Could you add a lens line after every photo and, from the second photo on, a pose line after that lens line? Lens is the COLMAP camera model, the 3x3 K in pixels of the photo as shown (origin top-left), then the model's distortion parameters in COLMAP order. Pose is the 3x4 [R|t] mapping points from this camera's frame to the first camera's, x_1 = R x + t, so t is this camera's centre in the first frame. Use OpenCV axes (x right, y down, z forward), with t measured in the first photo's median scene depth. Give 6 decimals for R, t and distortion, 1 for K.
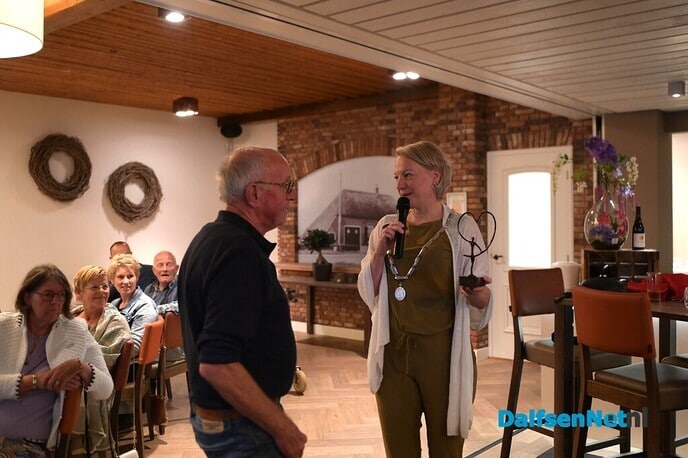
lens RADIAL K [[689.6, 0, 341.5], [0, 689.6, 218.4], [0, 0, 1]] dist [-0.023273, 0.000000]
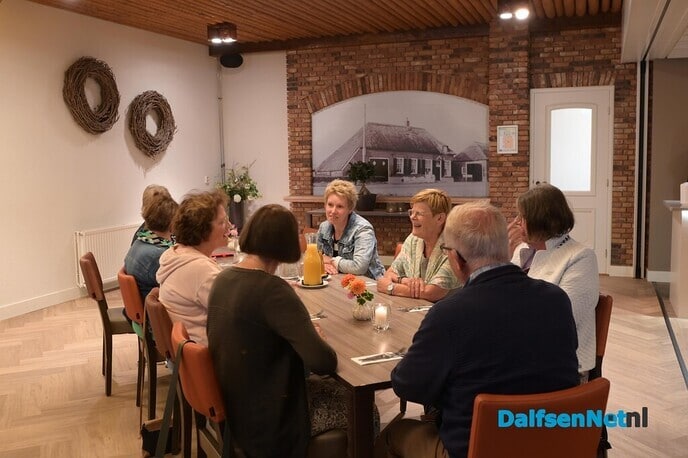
lens RADIAL K [[689.6, 0, 344.0], [0, 689.6, 227.4], [0, 0, 1]] dist [-0.023273, 0.000000]
pose [[0.941769, -0.043165, 0.333479, -0.455098], [0.008845, 0.994564, 0.103755, 0.008031], [-0.336144, -0.094764, 0.937031, 0.037280]]
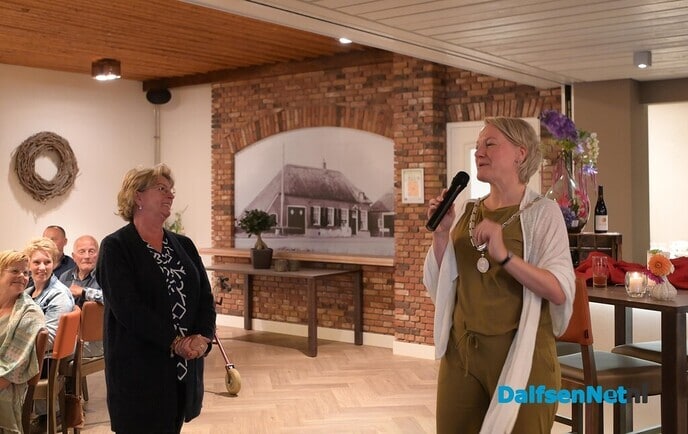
lens RADIAL K [[822.3, 0, 320.6], [0, 822.3, 173.2], [0, 0, 1]] dist [-0.026578, 0.000000]
pose [[0.999377, 0.002799, 0.035176, 0.010913], [-0.001829, 0.999618, -0.027570, -0.002354], [-0.035239, 0.027488, 0.999001, -0.054881]]
